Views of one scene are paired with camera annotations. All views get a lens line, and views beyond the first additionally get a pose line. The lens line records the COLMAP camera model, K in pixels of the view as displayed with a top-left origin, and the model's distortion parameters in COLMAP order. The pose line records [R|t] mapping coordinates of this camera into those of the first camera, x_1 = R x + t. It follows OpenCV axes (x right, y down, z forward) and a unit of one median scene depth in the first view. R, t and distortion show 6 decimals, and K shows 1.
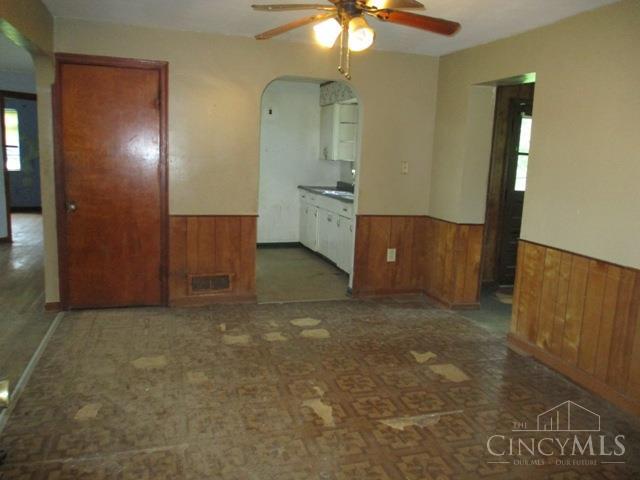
lens RADIAL K [[529.8, 0, 320.0], [0, 529.8, 240.0], [0, 0, 1]] dist [-0.044351, 0.003178]
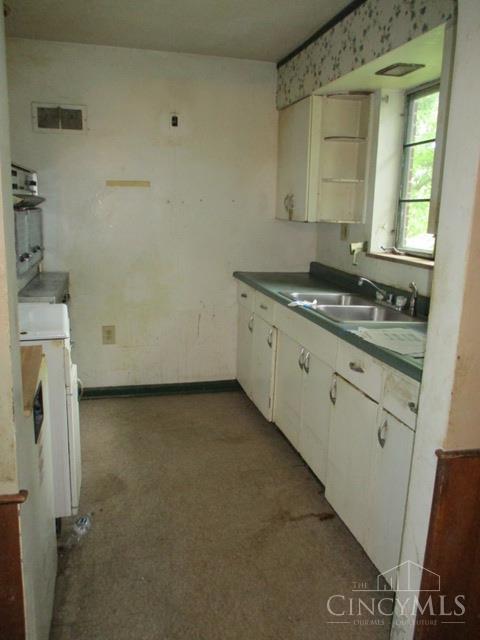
lens RADIAL K [[529.8, 0, 240.0], [0, 529.8, 320.0], [0, 0, 1]] dist [-0.044351, 0.003178]
pose [[0.998729, -0.001348, -0.050385, -0.010044], [0.004257, 0.998326, 0.057684, -0.089093], [0.050222, -0.057825, 0.997063, 0.513136]]
